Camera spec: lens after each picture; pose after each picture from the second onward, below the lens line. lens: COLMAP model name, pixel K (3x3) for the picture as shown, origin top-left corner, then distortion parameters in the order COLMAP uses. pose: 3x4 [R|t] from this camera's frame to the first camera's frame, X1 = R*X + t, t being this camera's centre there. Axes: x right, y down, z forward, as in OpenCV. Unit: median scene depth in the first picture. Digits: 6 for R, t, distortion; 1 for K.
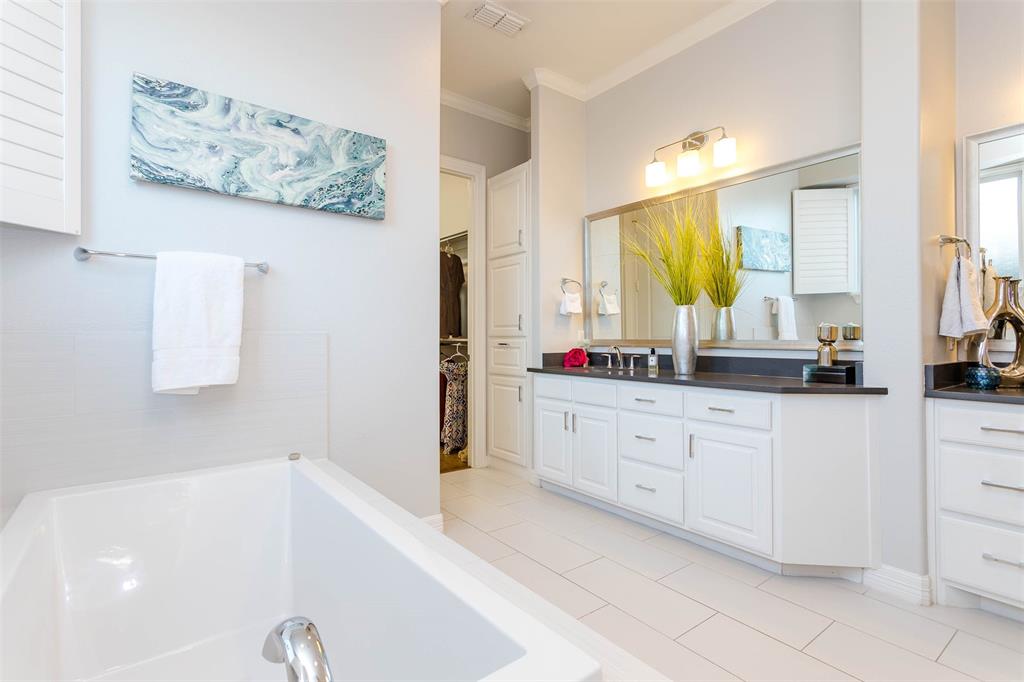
lens RADIAL K [[493.3, 0, 511.1], [0, 493.3, 338.2], [0, 0, 1]] dist [0.000292, 0.000794]
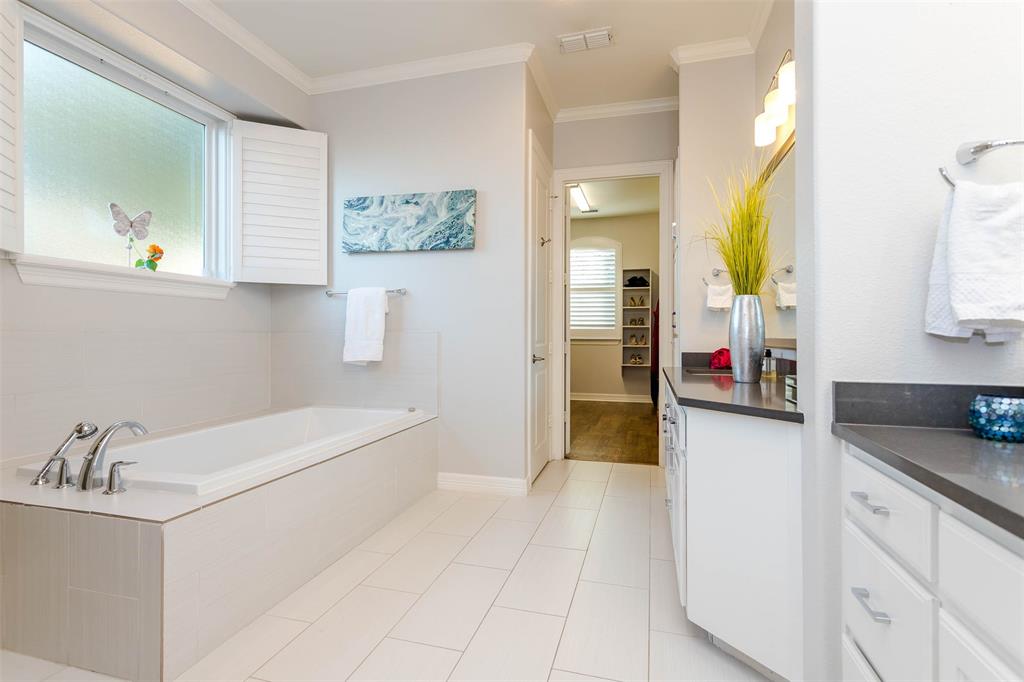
lens RADIAL K [[493.3, 0, 511.0], [0, 493.3, 336.6], [0, 0, 1]] dist [0.000292, 0.000794]
pose [[0.596919, 0.003934, -0.802292, 1.019630], [-0.005861, 0.999983, 0.000543, 0.002924], [0.802280, 0.004378, 0.596932, 0.308565]]
